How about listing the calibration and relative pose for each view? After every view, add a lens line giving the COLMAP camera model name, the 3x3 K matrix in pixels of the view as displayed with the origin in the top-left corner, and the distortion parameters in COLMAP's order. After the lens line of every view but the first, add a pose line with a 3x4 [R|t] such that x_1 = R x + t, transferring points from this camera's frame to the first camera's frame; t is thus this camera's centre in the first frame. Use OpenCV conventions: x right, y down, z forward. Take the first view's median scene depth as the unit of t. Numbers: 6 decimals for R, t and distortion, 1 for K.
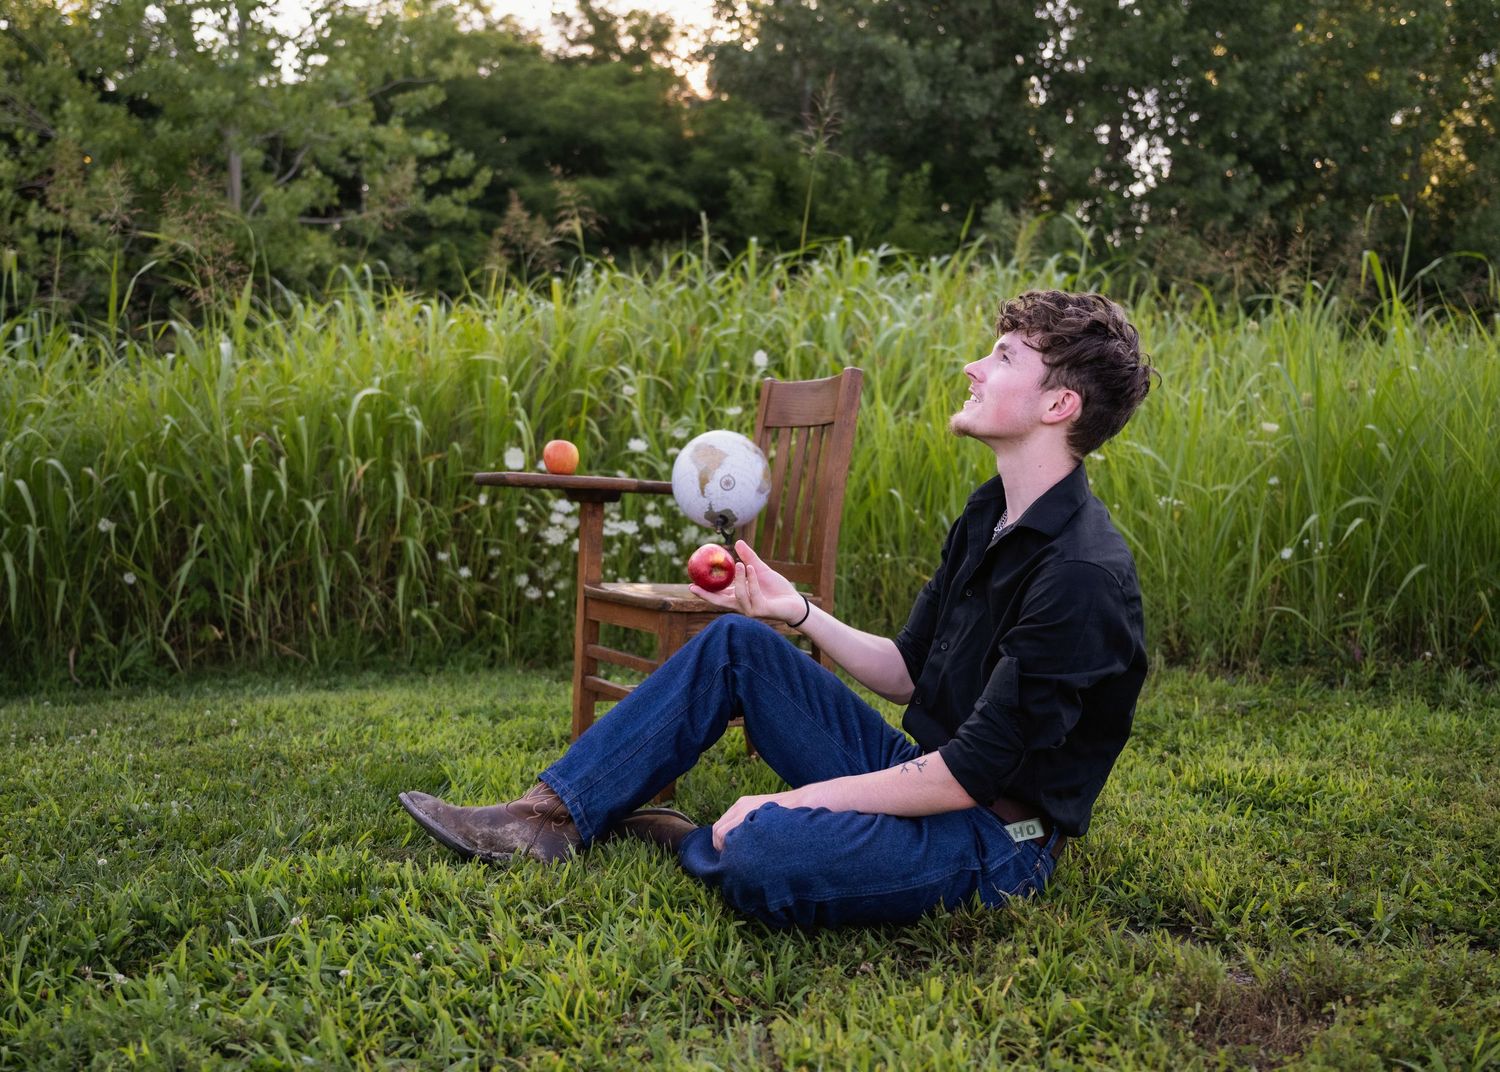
lens RADIAL K [[1295.6, 0, 711.0], [0, 1295.6, 515.5], [0, 0, 1]] dist [0.011163, 0.001996]
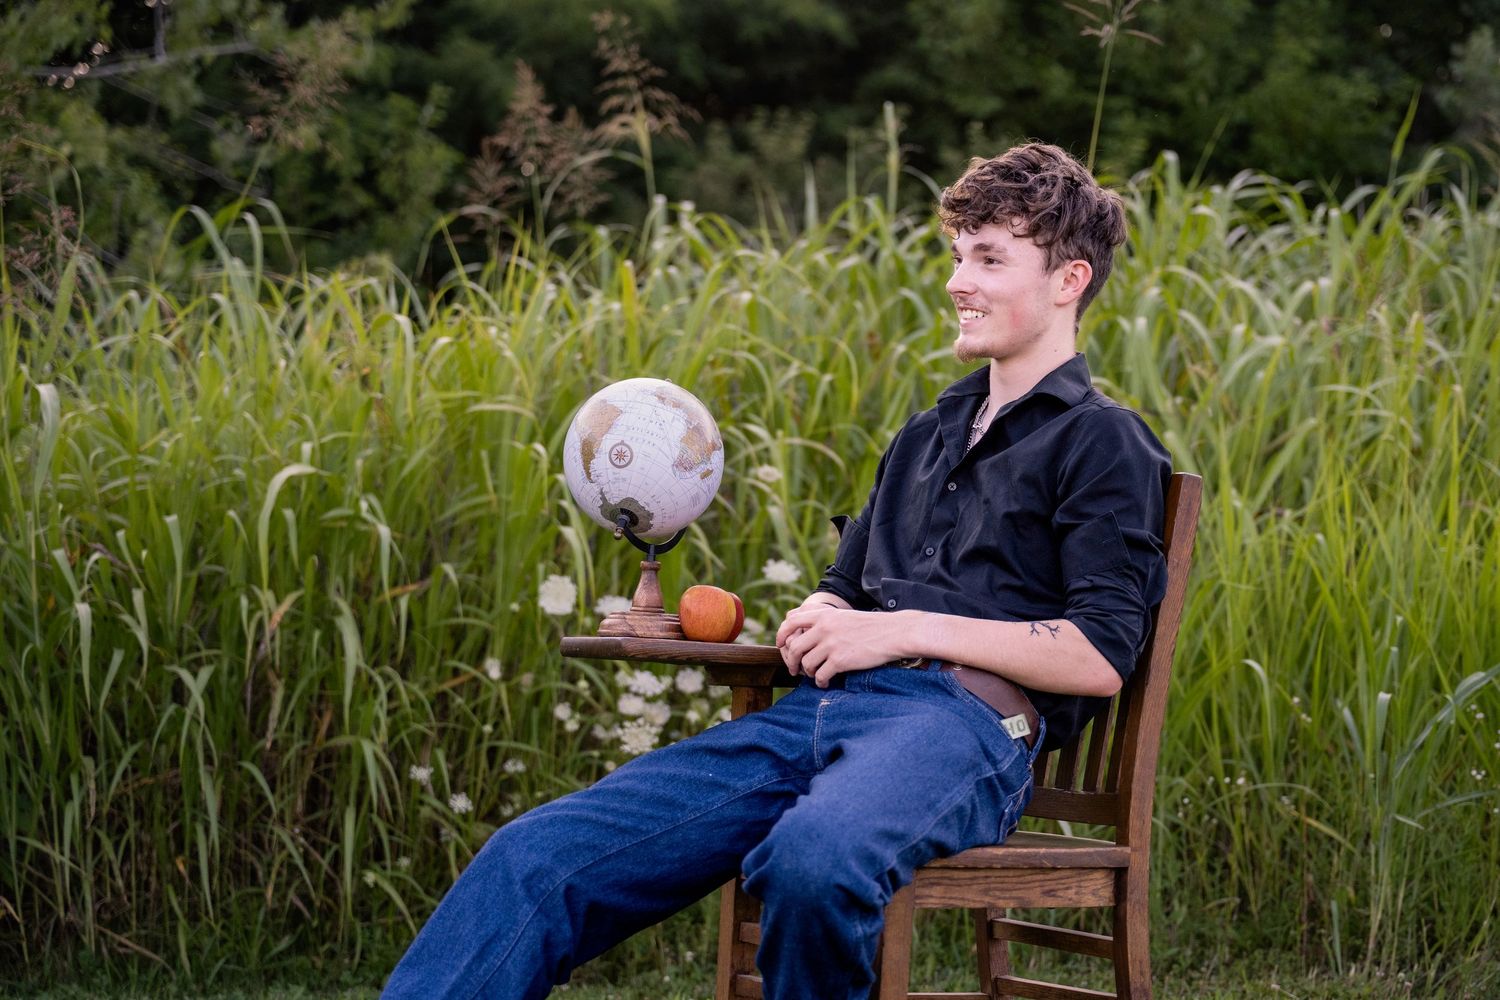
lens RADIAL K [[2776.3, 0, 838.6], [0, 2776.3, 582.4], [0, 0, 1]] dist [0.017288, -0.089860]
pose [[0.999877, 0.009627, -0.012414, -0.018150], [-0.010099, 0.999206, -0.038532, -0.005321], [0.012033, 0.038653, 0.999180, -0.162465]]
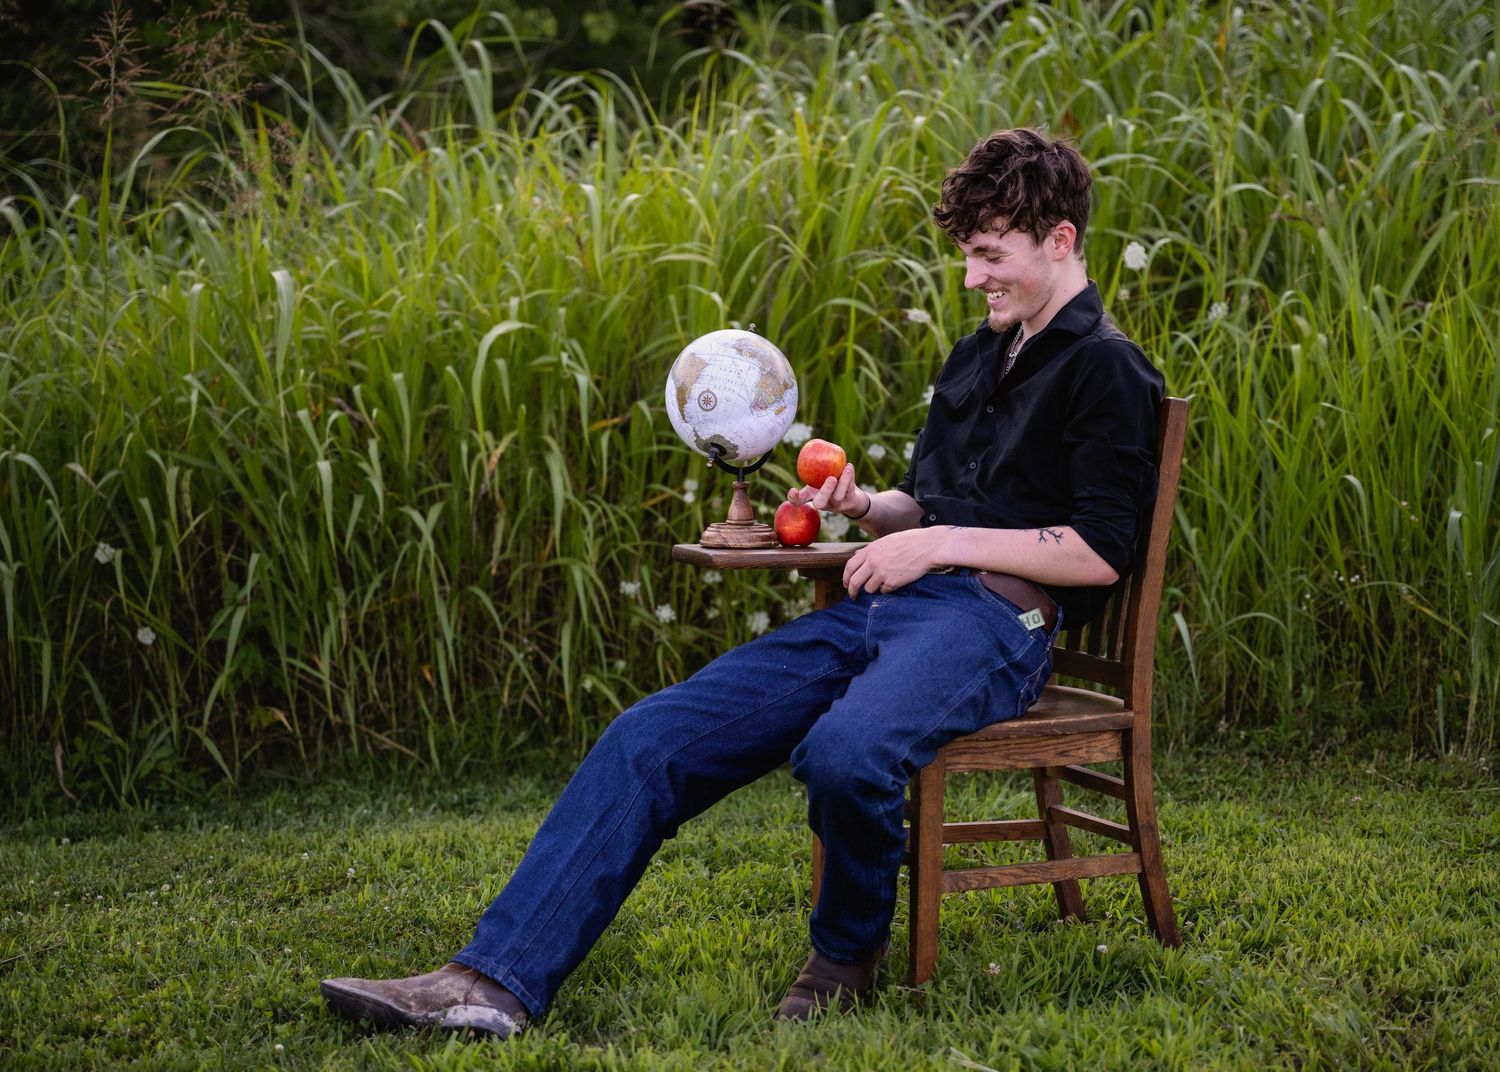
lens RADIAL K [[2871.3, 0, 822.6], [0, 2871.3, 539.5], [0, 0, 1]] dist [0.006706, -0.116364]
pose [[0.990650, -0.023246, -0.134434, 0.066532], [0.031653, 0.997652, 0.060736, -0.070847], [0.132706, -0.064424, 0.989059, -0.327306]]
